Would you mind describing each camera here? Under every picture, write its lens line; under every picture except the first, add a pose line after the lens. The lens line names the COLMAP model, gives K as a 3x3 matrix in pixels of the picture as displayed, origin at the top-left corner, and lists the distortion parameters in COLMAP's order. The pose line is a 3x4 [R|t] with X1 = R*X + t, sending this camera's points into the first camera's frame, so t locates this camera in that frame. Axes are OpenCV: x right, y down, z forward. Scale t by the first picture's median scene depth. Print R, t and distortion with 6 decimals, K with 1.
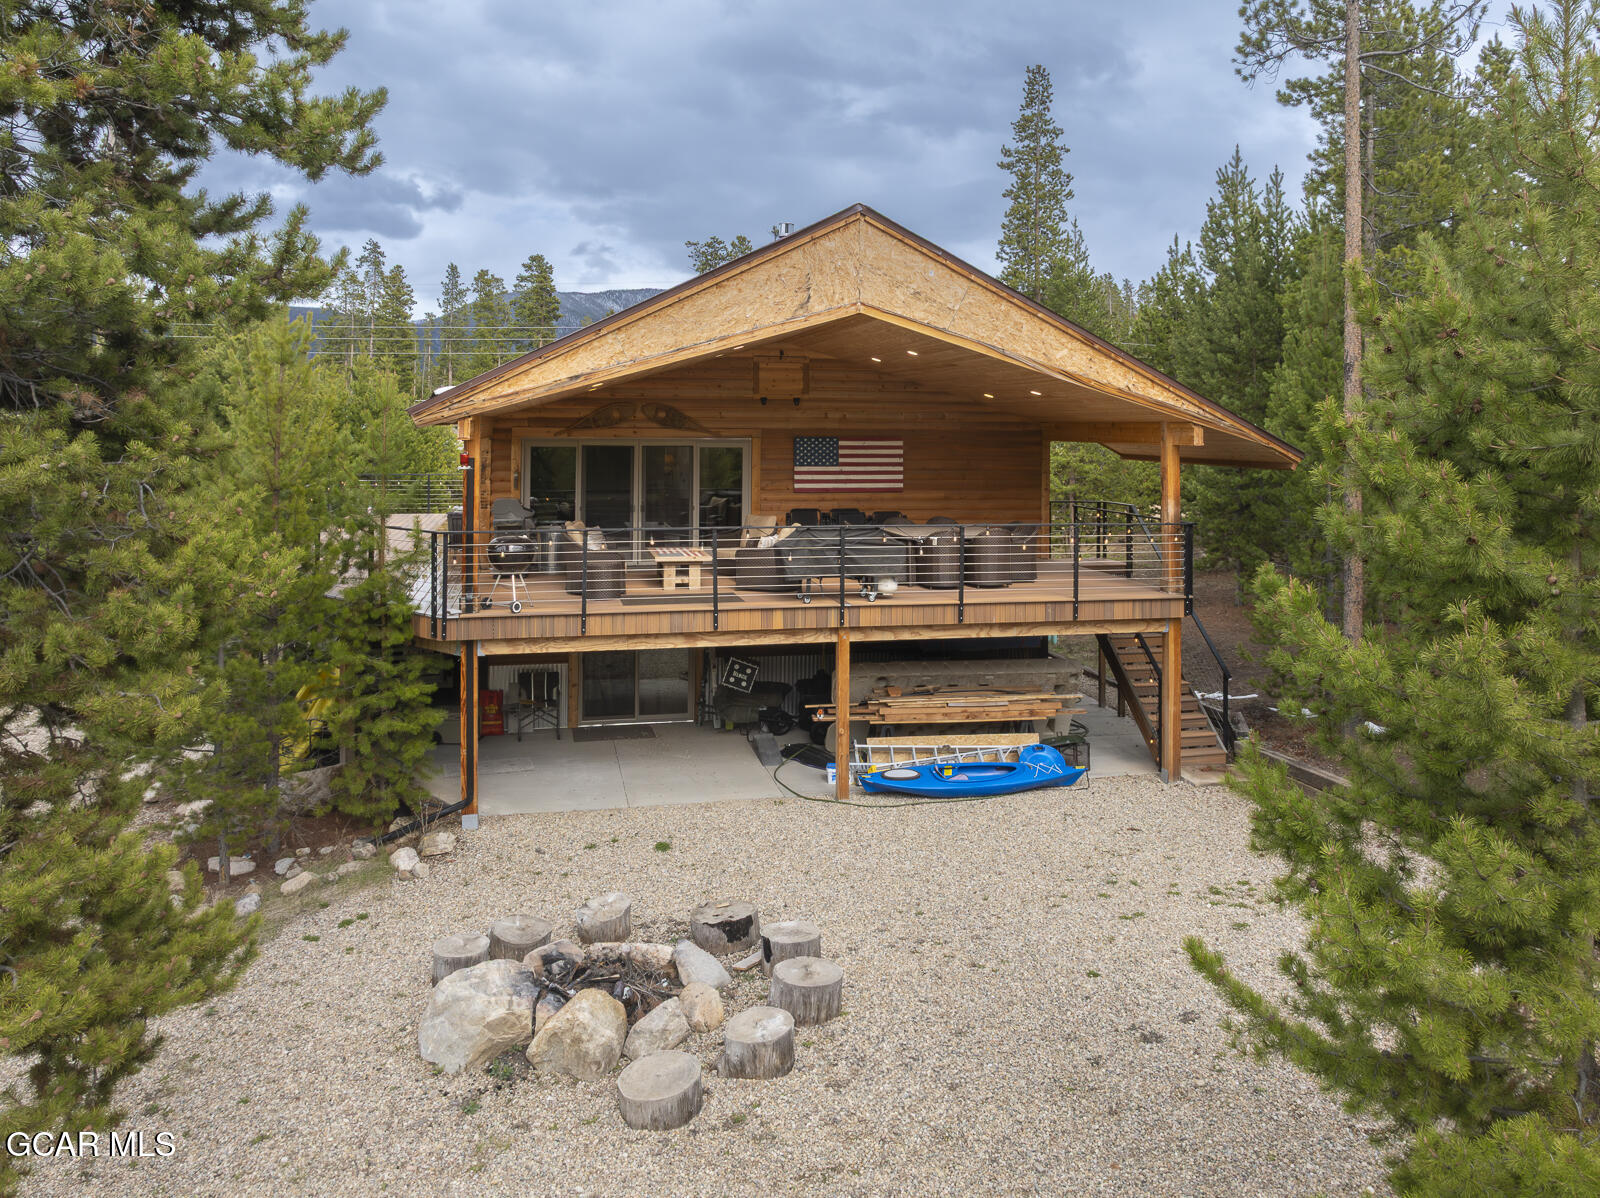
lens RADIAL K [[1111.0, 0, 800.3], [0, 1111.0, 873.3], [0, 0, 1]] dist [-0.025594, 0.006004]
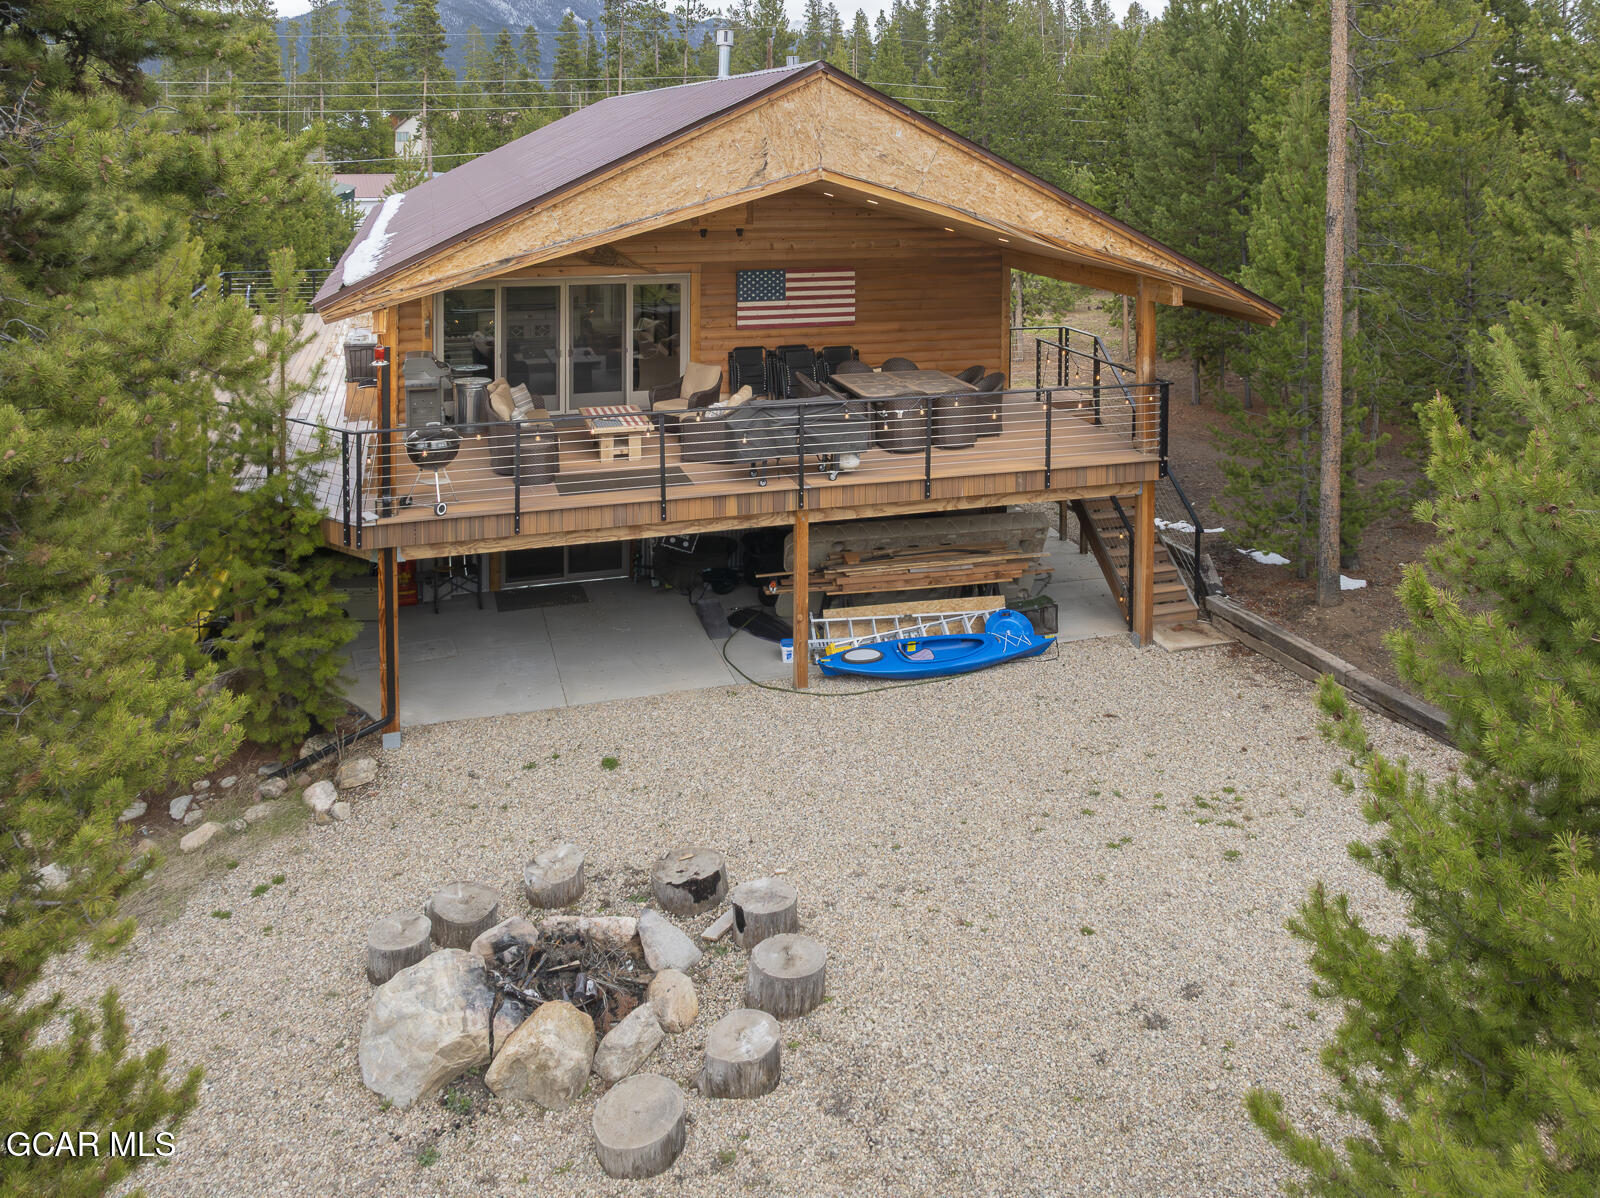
lens RADIAL K [[1181.8, 0, 800.0], [0, 1181.8, 599.0], [0, 0, 1]] dist [-0.032459, 0.020308]
pose [[0.996184, -0.016446, 0.085716, -0.051877], [0.013486, 0.999296, 0.034999, -0.198928], [-0.086231, -0.033710, 0.995705, 0.030902]]
